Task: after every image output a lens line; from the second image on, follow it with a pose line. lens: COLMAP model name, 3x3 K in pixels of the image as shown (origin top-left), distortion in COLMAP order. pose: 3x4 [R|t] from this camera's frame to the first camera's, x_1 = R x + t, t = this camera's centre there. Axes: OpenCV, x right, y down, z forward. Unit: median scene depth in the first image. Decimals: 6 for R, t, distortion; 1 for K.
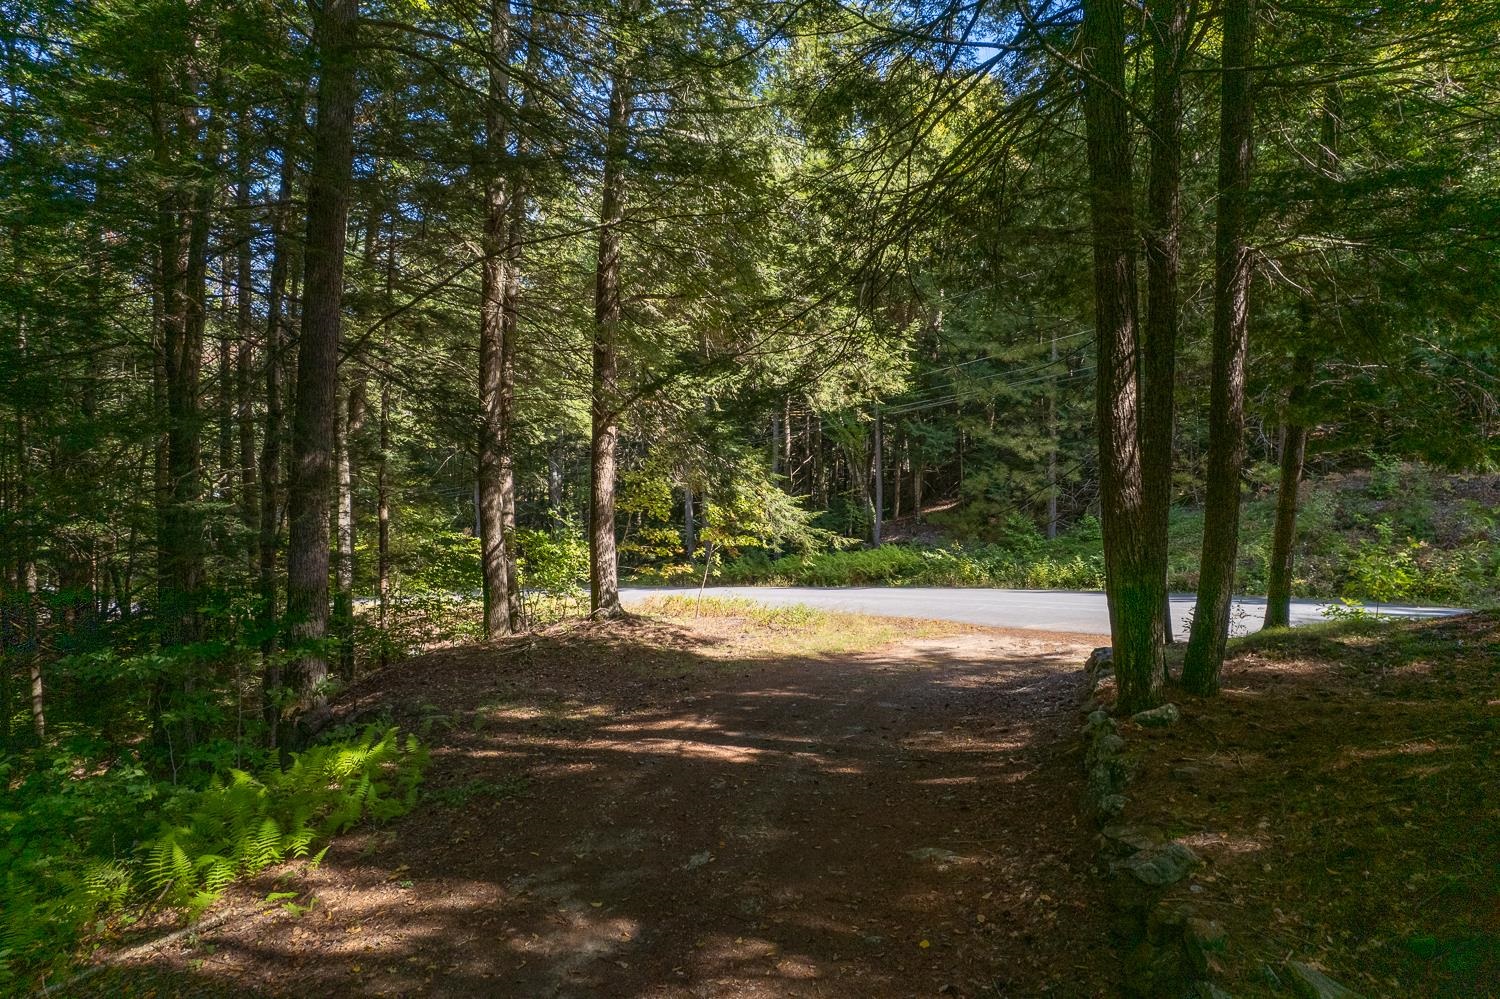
lens RADIAL K [[965.1, 0, 751.1], [0, 965.1, 503.2], [0, 0, 1]] dist [-0.063973, 0.048460]
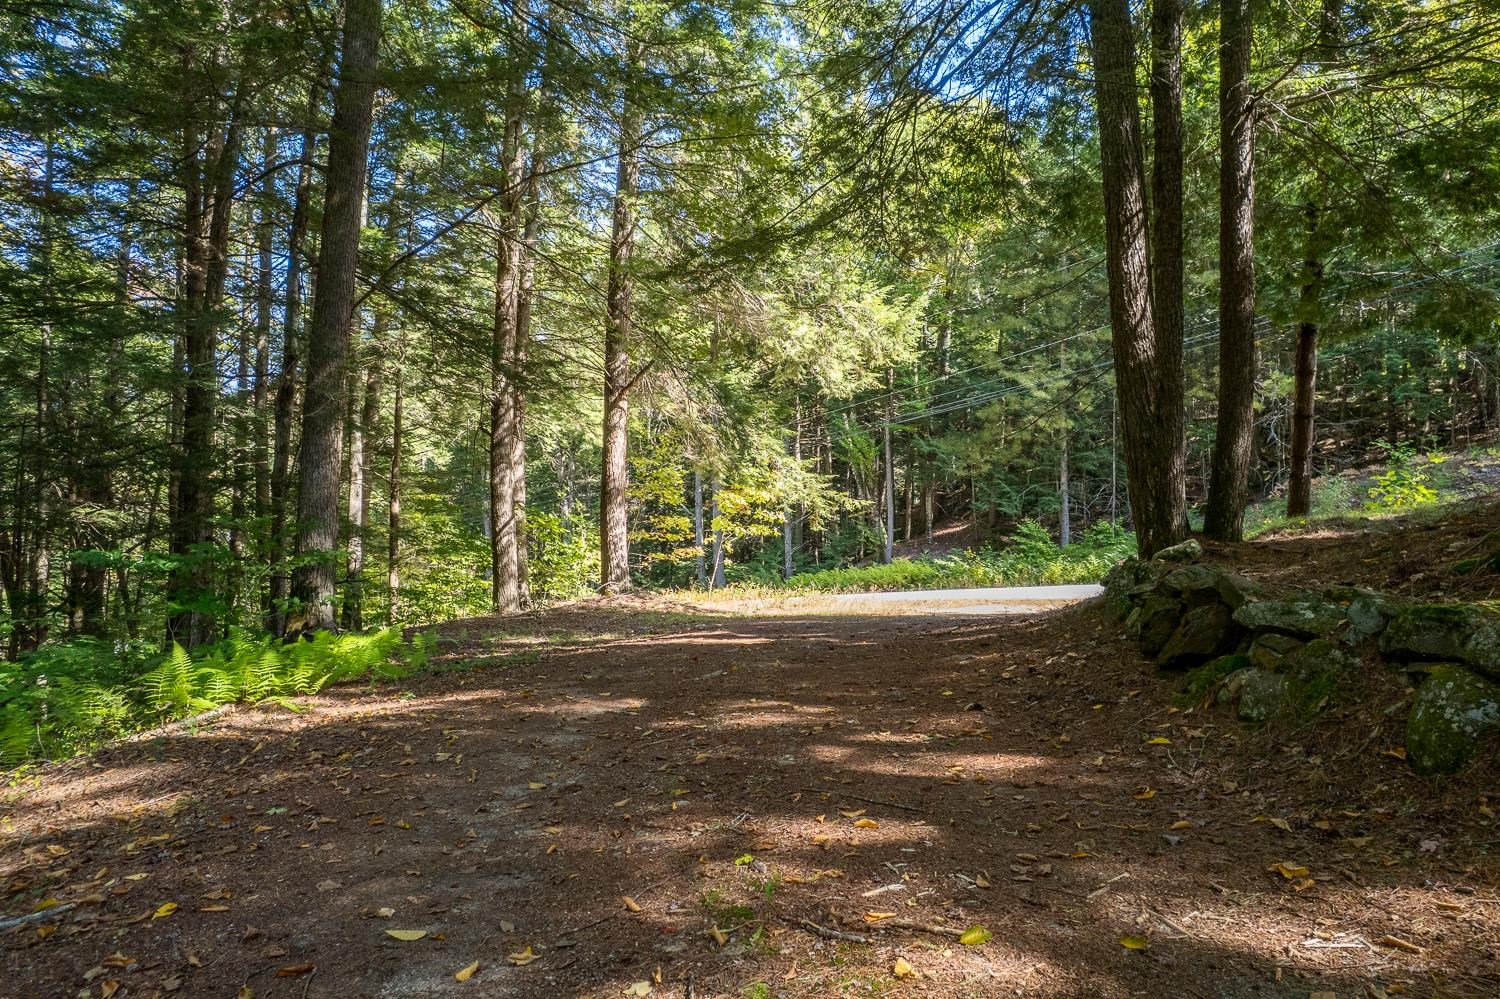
lens RADIAL K [[965.1, 0, 749.6], [0, 965.1, 502.4], [0, 0, 1]] dist [-0.063973, 0.048460]
pose [[0.999921, -0.002953, -0.012229, -0.001094], [0.002027, 0.997178, -0.075046, 0.100965], [0.012416, 0.075015, 0.997105, 0.006572]]
